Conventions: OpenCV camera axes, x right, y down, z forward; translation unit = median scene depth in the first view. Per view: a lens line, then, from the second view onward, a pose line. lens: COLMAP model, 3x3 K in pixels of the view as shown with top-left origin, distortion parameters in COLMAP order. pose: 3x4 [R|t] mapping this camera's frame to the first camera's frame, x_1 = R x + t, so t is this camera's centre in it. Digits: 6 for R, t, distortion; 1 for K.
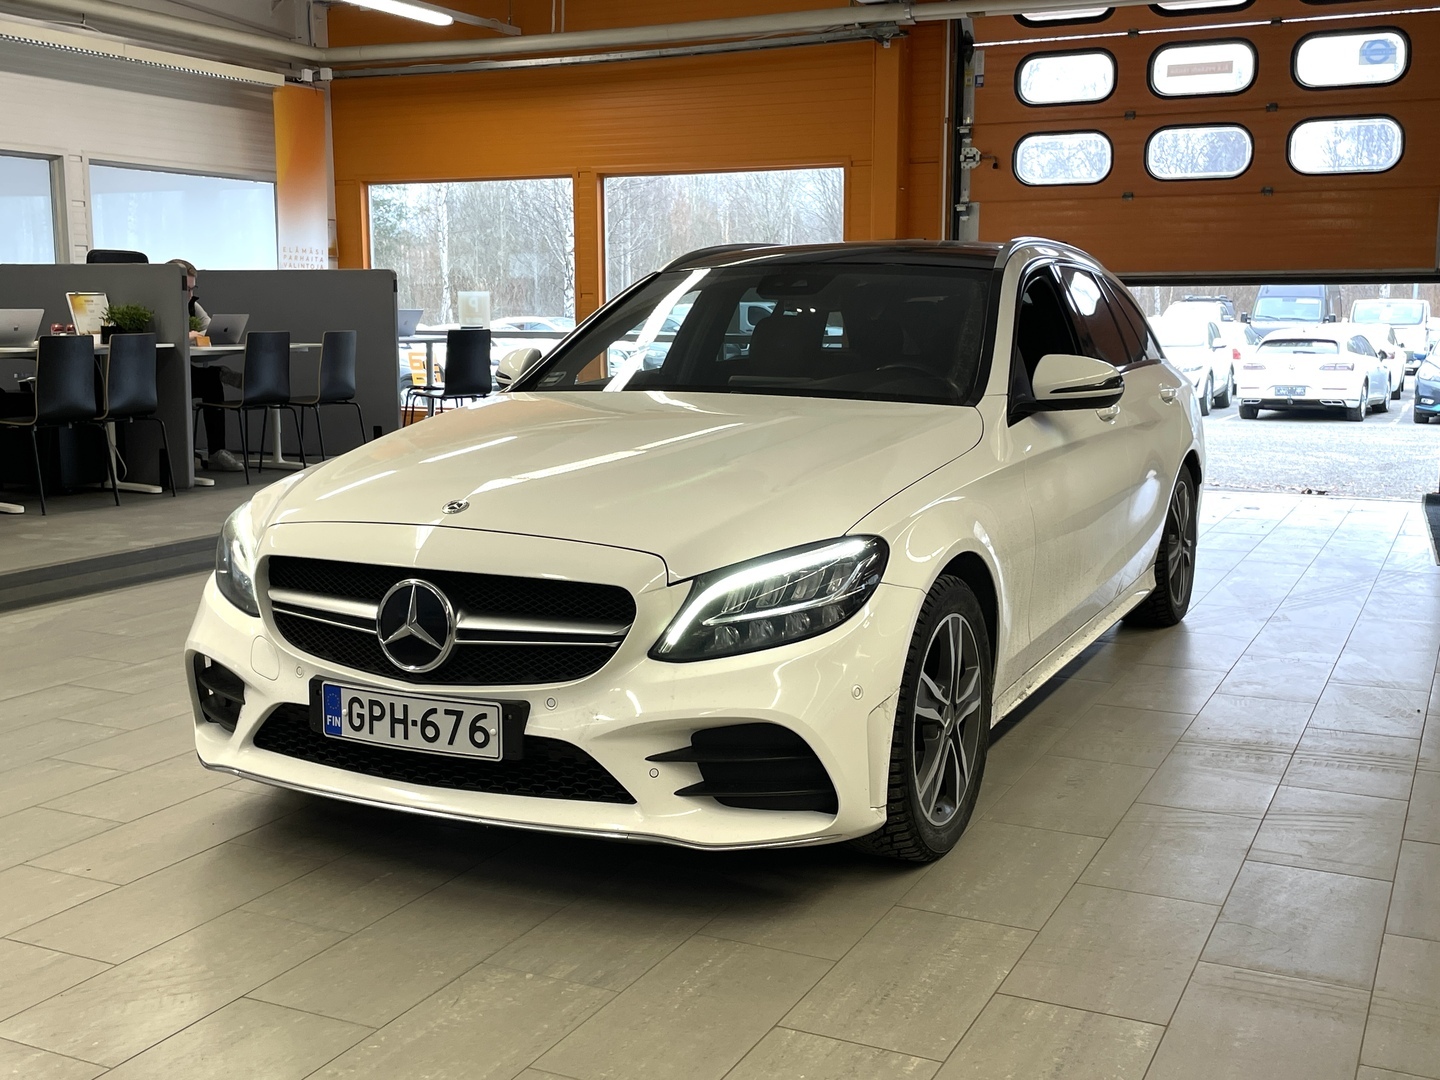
lens RADIAL K [[1605.2, 0, 724.0], [0, 1605.2, 549.3], [0, 0, 1]] dist [-0.000068, 0.000000]
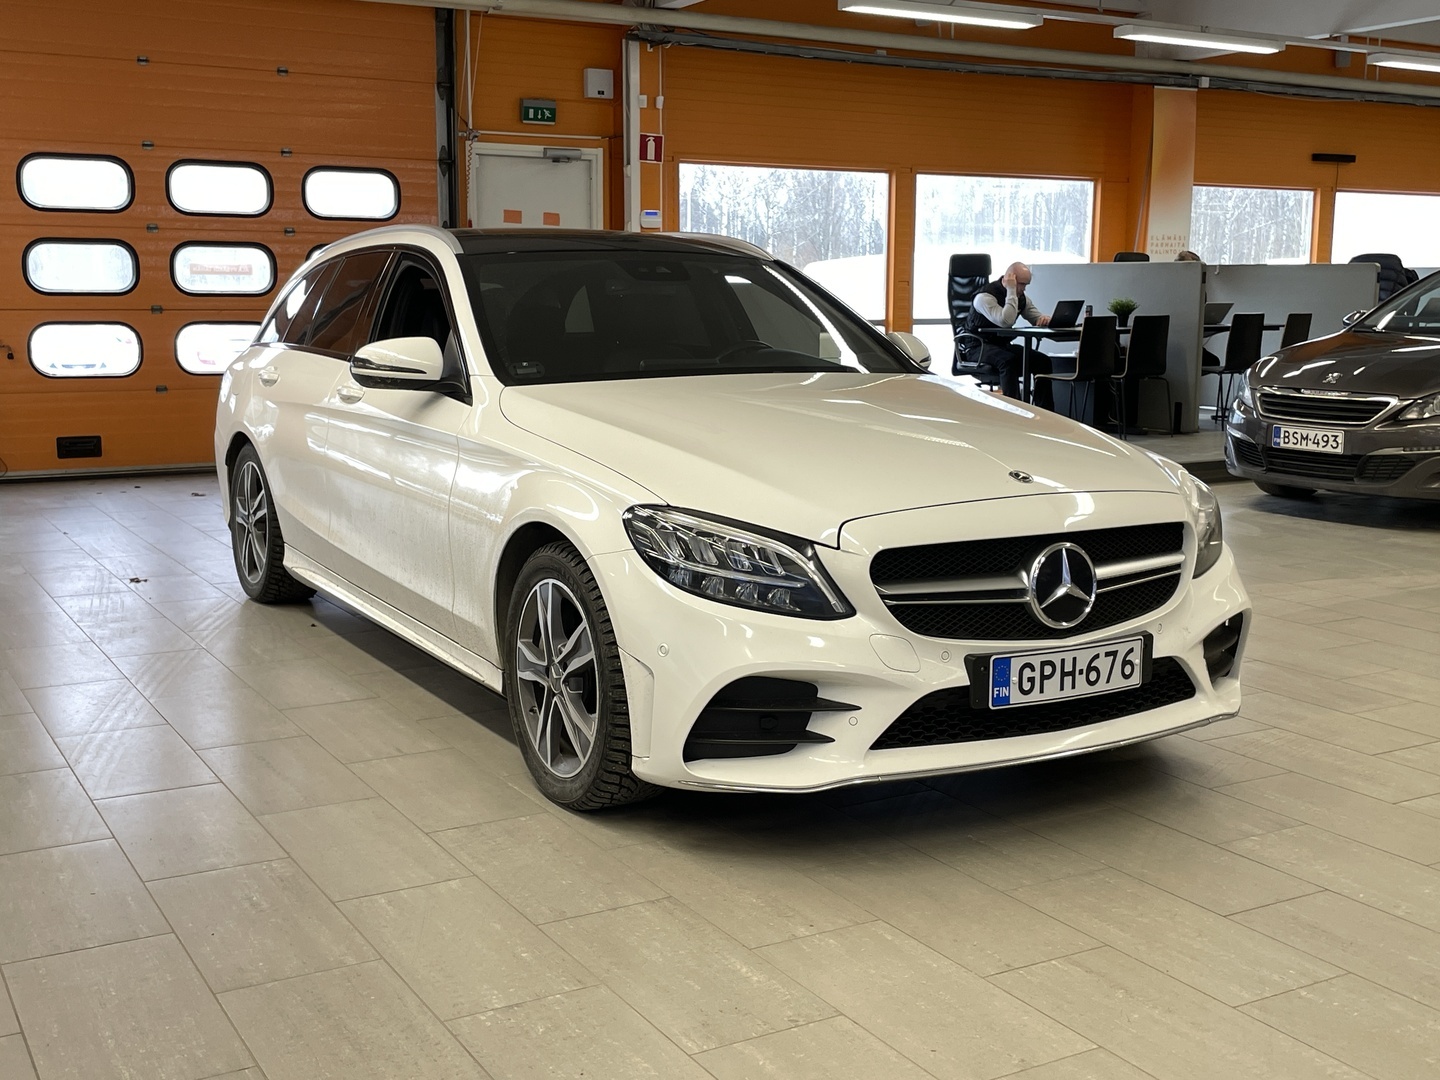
lens RADIAL K [[1605.2, 0, 722.3], [0, 1605.2, 532.8], [0, 0, 1]] dist [-0.000068, 0.000000]
pose [[0.569897, -0.123707, 0.812351, -1.211557], [0.114684, 0.990901, 0.070442, -0.092162], [-0.813674, 0.053018, 0.578899, 0.552240]]
